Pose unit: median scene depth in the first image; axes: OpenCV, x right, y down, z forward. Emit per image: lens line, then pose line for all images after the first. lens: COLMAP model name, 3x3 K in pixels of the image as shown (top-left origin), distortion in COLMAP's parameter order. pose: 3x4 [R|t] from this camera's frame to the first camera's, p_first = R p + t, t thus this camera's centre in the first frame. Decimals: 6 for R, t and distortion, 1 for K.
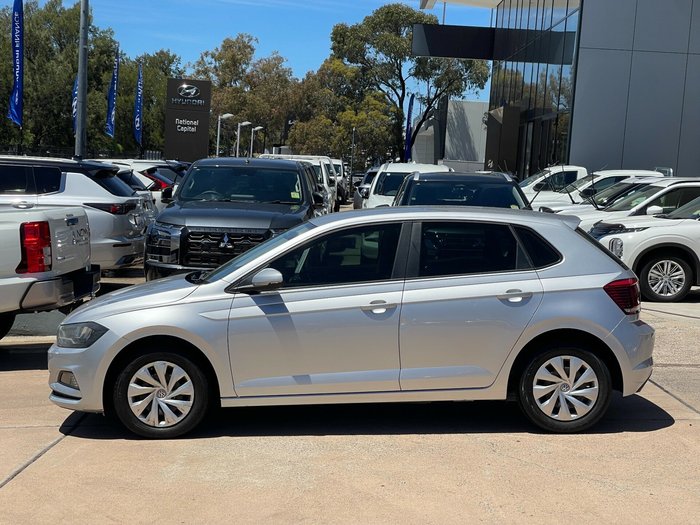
lens RADIAL K [[1299.8, 0, 350.0], [0, 1299.8, 262.5], [0, 0, 1]] dist [0.166463, 0.087968]
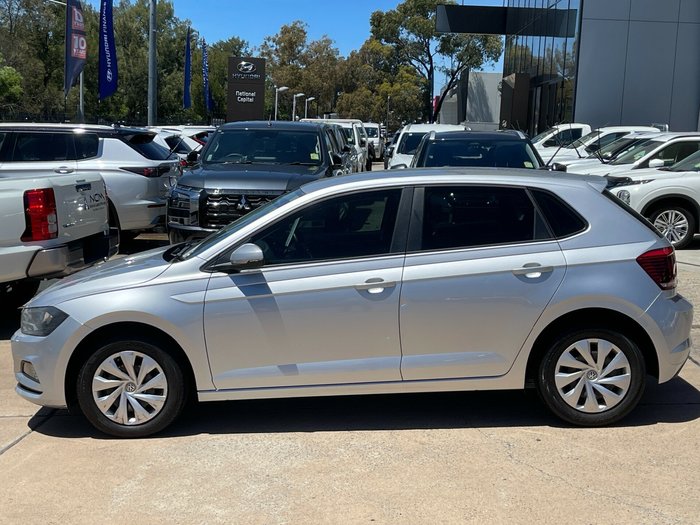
lens RADIAL K [[1042.8, 0, 349.7], [0, 1042.8, 245.6], [0, 0, 1]] dist [0.217279, -1.158902]
pose [[0.999062, -0.014769, -0.040701, 0.017363], [0.016239, 0.999219, 0.036013, -0.009420], [0.040138, -0.036641, 0.998522, 0.155774]]
